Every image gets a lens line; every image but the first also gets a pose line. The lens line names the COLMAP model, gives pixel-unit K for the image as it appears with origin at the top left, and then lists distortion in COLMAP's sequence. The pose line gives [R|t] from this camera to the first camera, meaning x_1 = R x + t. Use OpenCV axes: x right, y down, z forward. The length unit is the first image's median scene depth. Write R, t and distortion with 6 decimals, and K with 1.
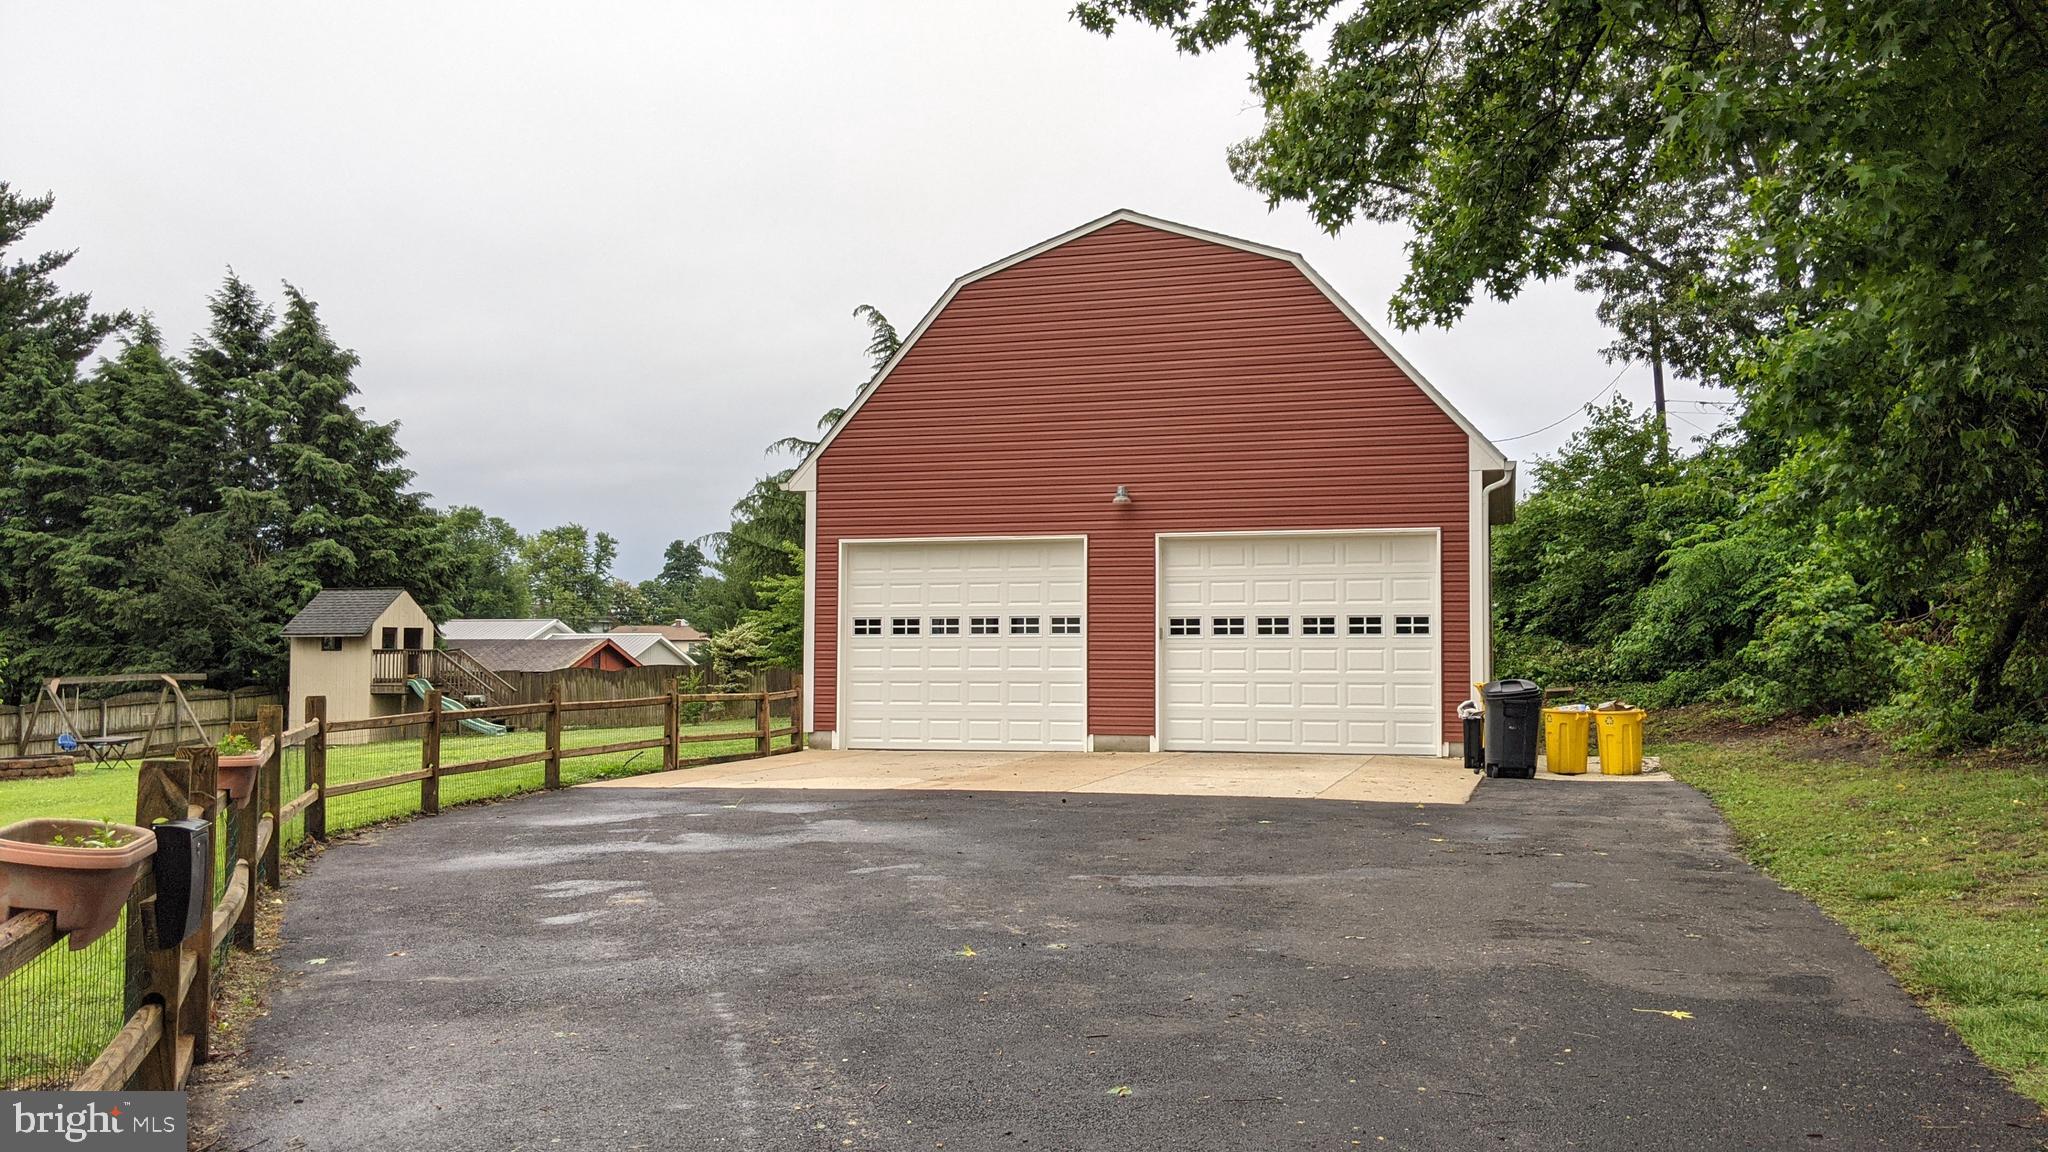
lens RADIAL K [[1642.6, 0, 1024.0], [0, 1642.6, 576.0], [0, 0, 1]] dist [0.086451, -0.163233]
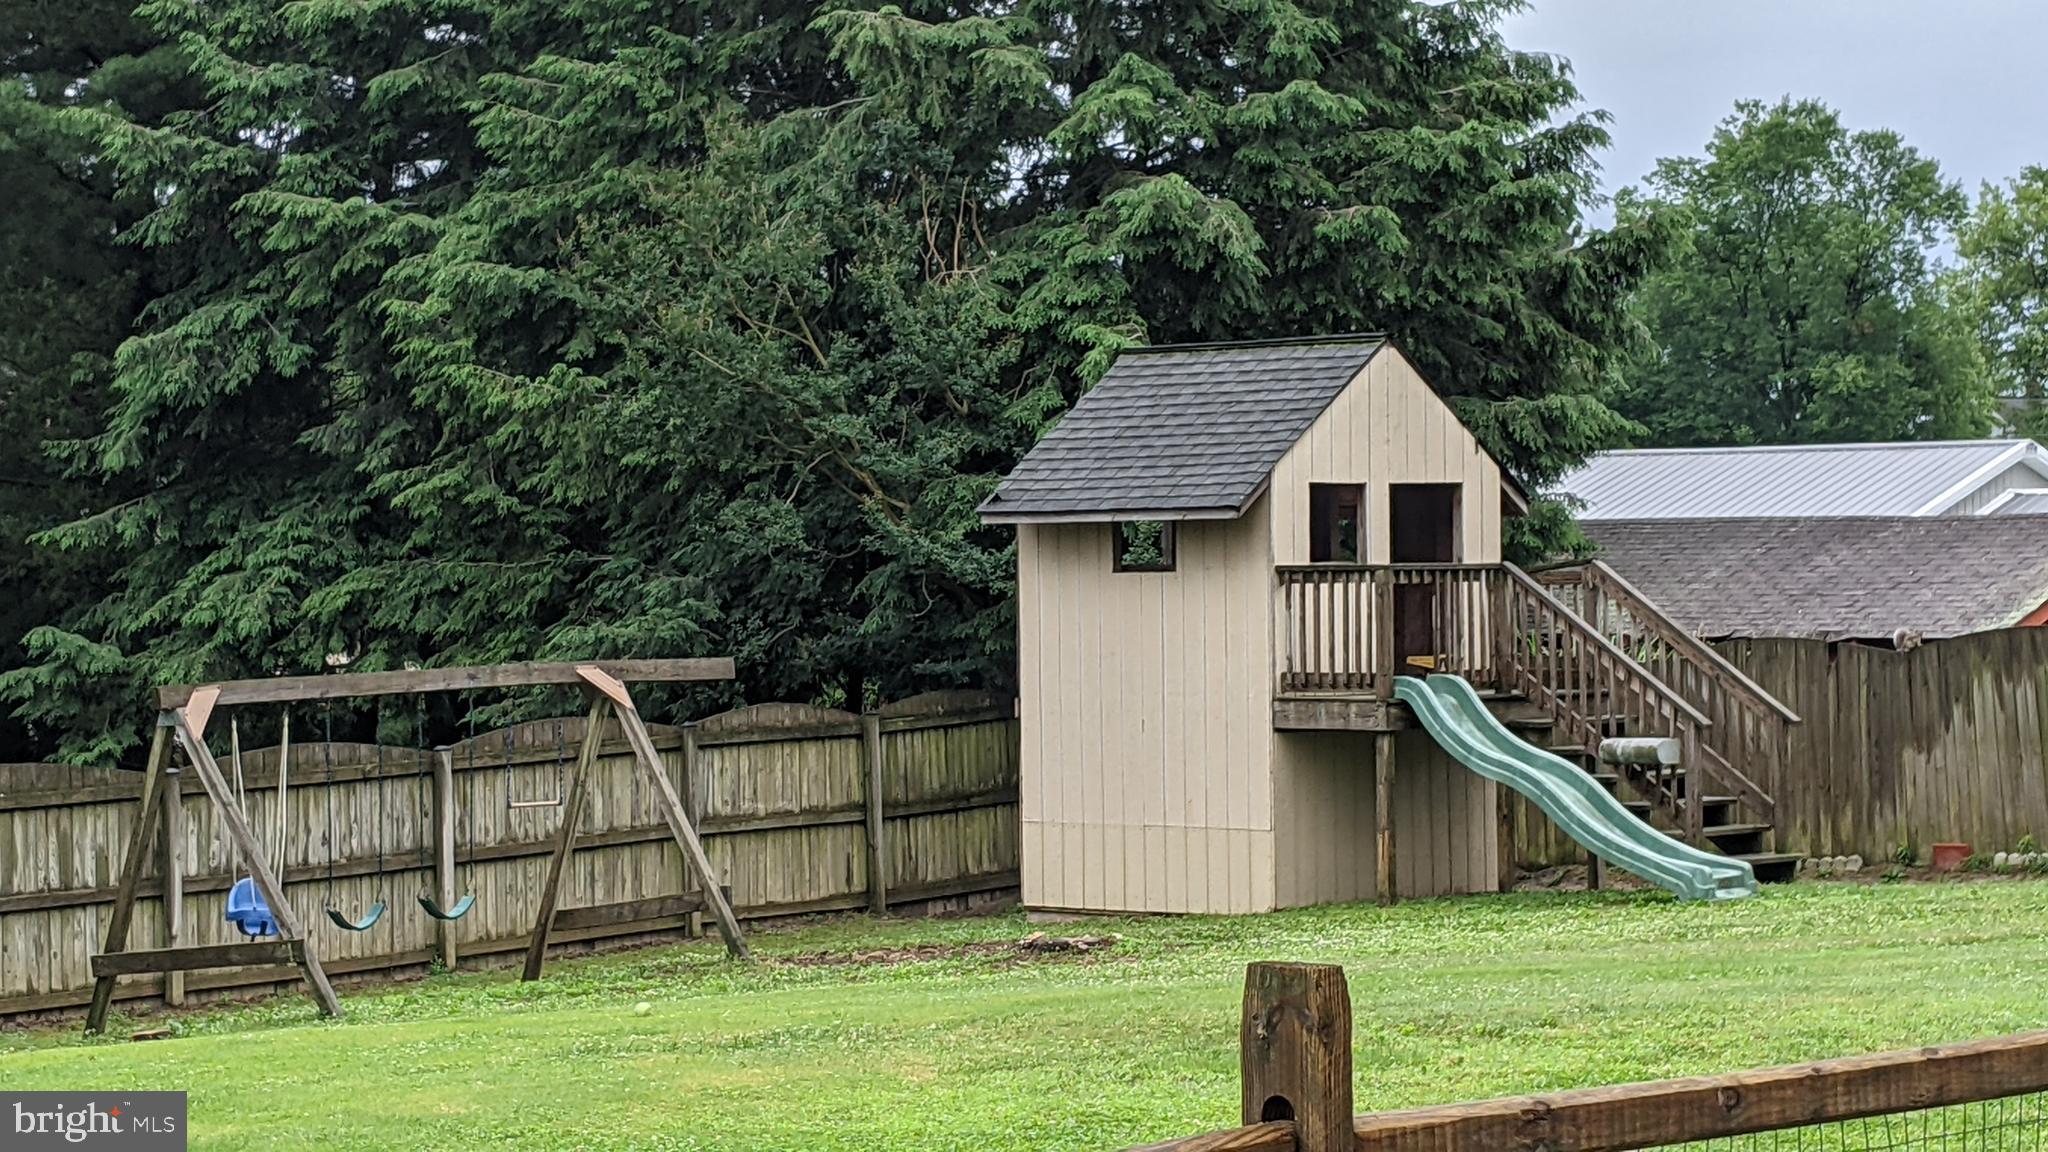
lens RADIAL K [[4901.9, 0, 1024.0], [0, 4901.9, 576.0], [0, 0, 1]] dist [0.259495, 0.056918]
pose [[0.883173, -0.008434, -0.468972, -0.047866], [0.033953, 0.998365, 0.045984, 0.006763], [0.467818, -0.056535, 0.882015, 0.244467]]
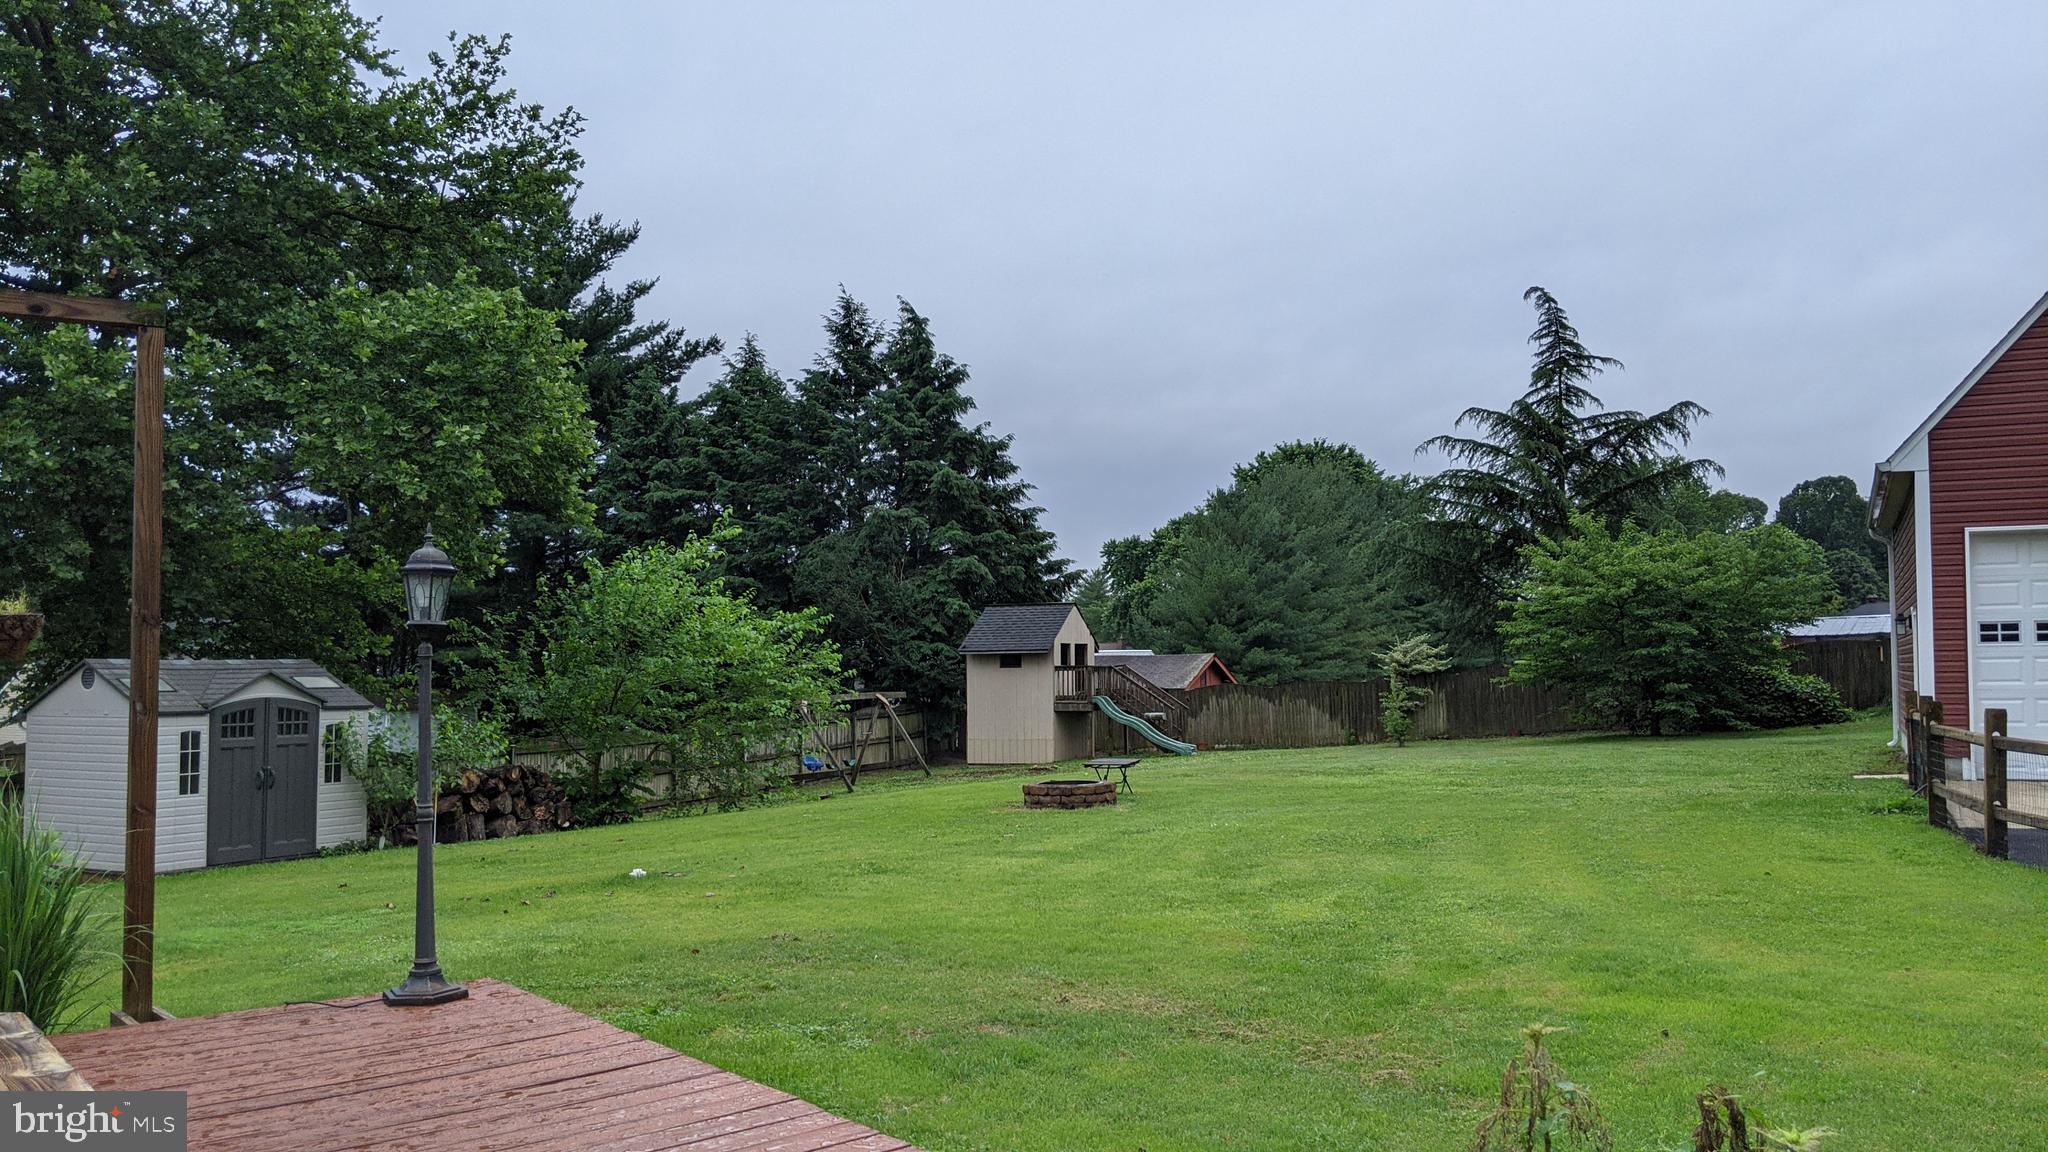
lens RADIAL K [[1633.1, 0, 1050.3], [0, 1633.1, 605.1], [0, 0, 1]] dist [0.078030, -0.172637]
pose [[0.986875, -0.014388, -0.160844, -0.213560], [0.015636, 0.999857, 0.006498, 0.001846], [0.160727, -0.008928, 0.986958, 0.047468]]
